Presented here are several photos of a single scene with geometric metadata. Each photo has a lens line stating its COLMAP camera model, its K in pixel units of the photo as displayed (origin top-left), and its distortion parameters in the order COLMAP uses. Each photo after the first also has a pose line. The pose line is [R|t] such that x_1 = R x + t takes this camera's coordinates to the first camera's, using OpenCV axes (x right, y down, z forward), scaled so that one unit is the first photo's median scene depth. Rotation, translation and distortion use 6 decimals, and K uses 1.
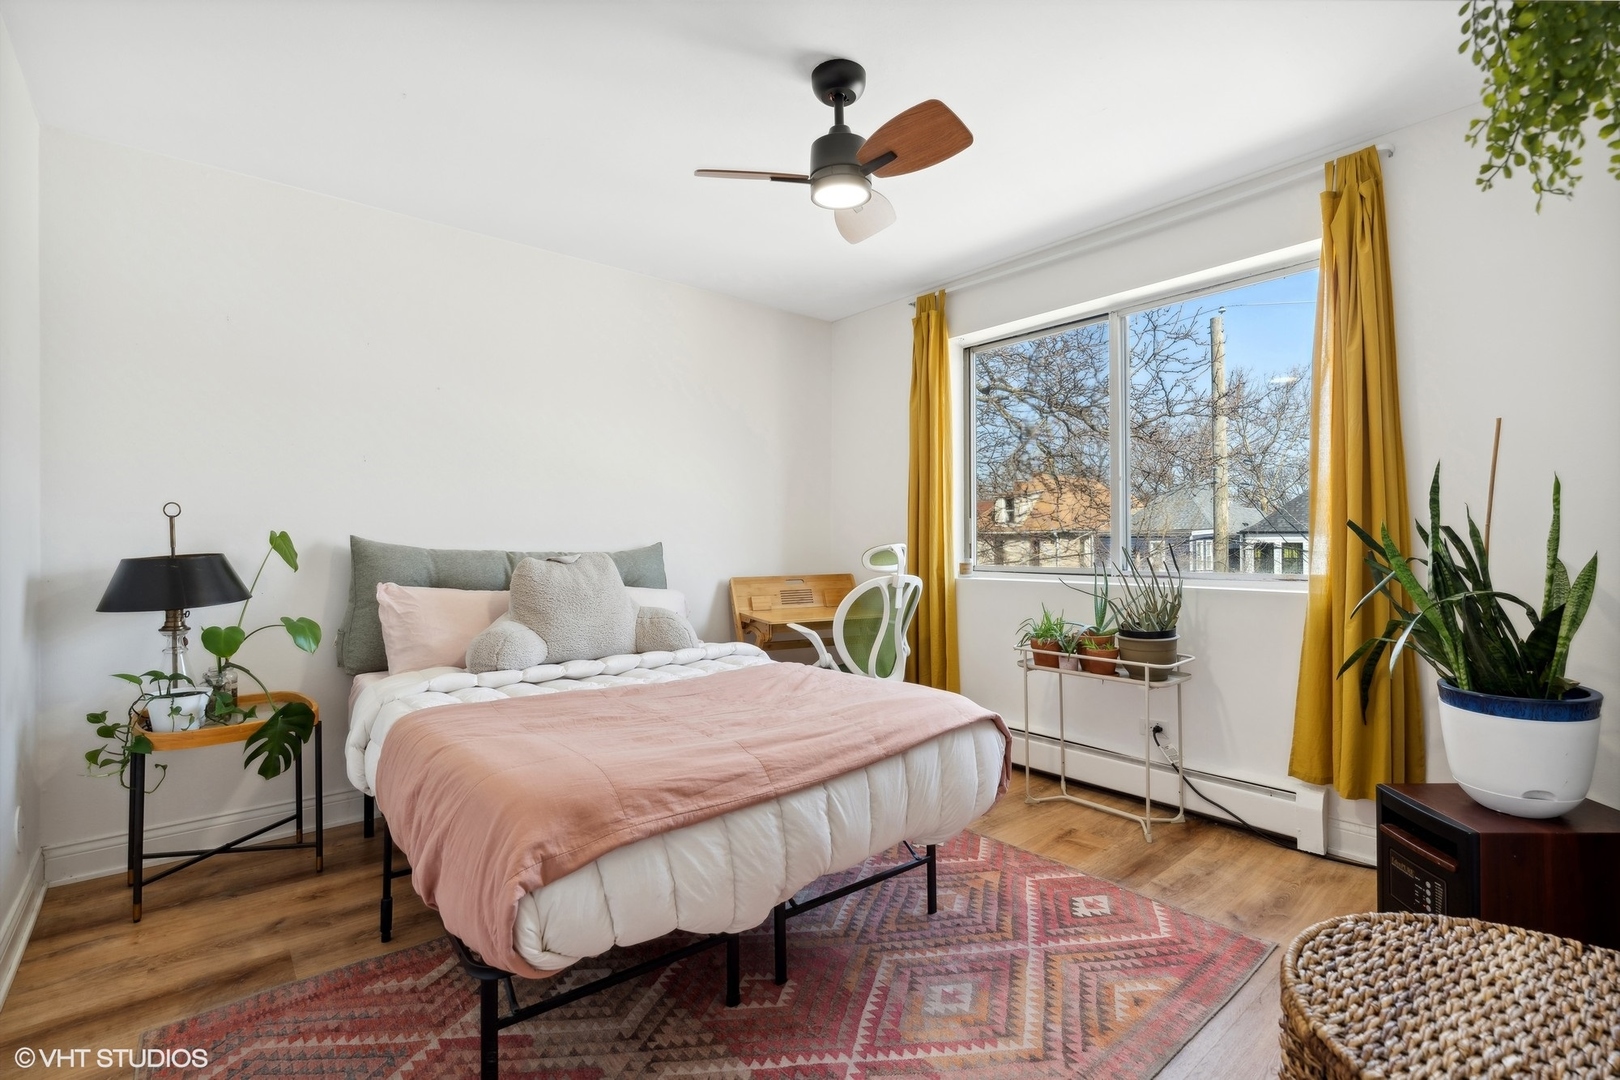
lens RADIAL K [[745.1, 0, 809.0], [0, 745.1, 532.7], [0, 0, 1]] dist [-0.001824, -0.000502]
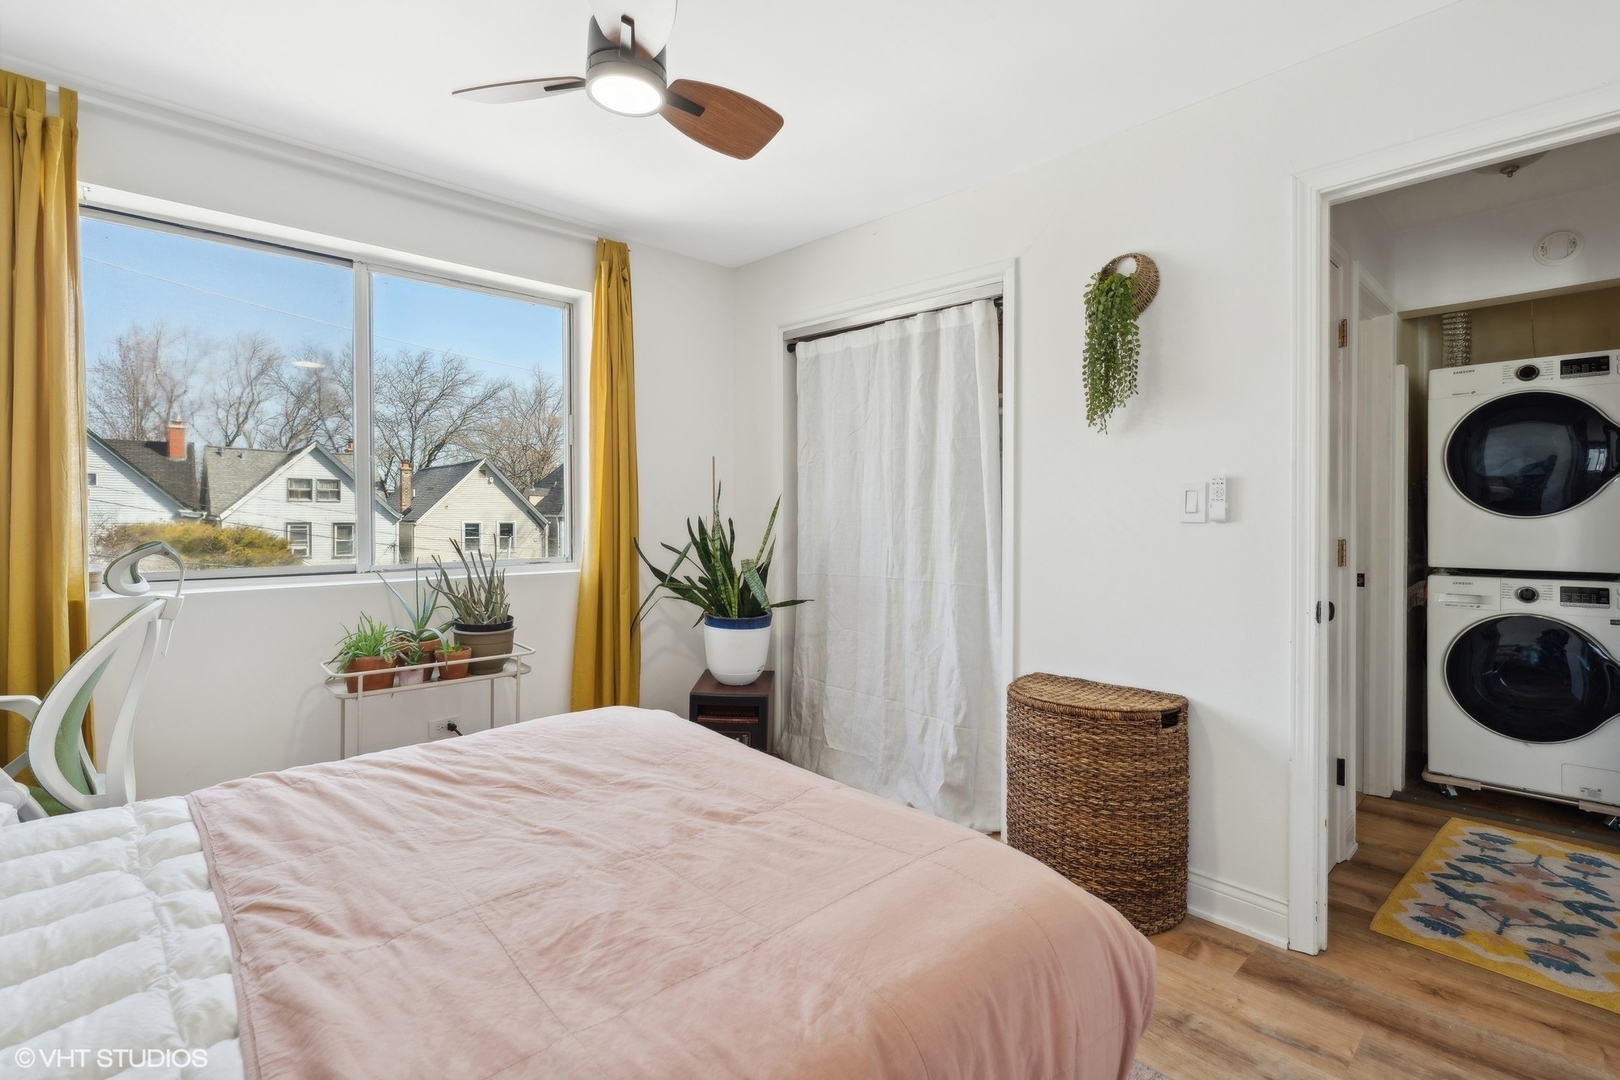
lens RADIAL K [[745.1, 0, 809.0], [0, 745.1, 532.7], [0, 0, 1]] dist [-0.001824, -0.000502]
pose [[-0.075722, -0.018708, 0.996953, -0.587436], [-0.003011, 0.999824, 0.018533, -0.009483], [-0.997124, -0.001599, -0.075765, 0.679695]]
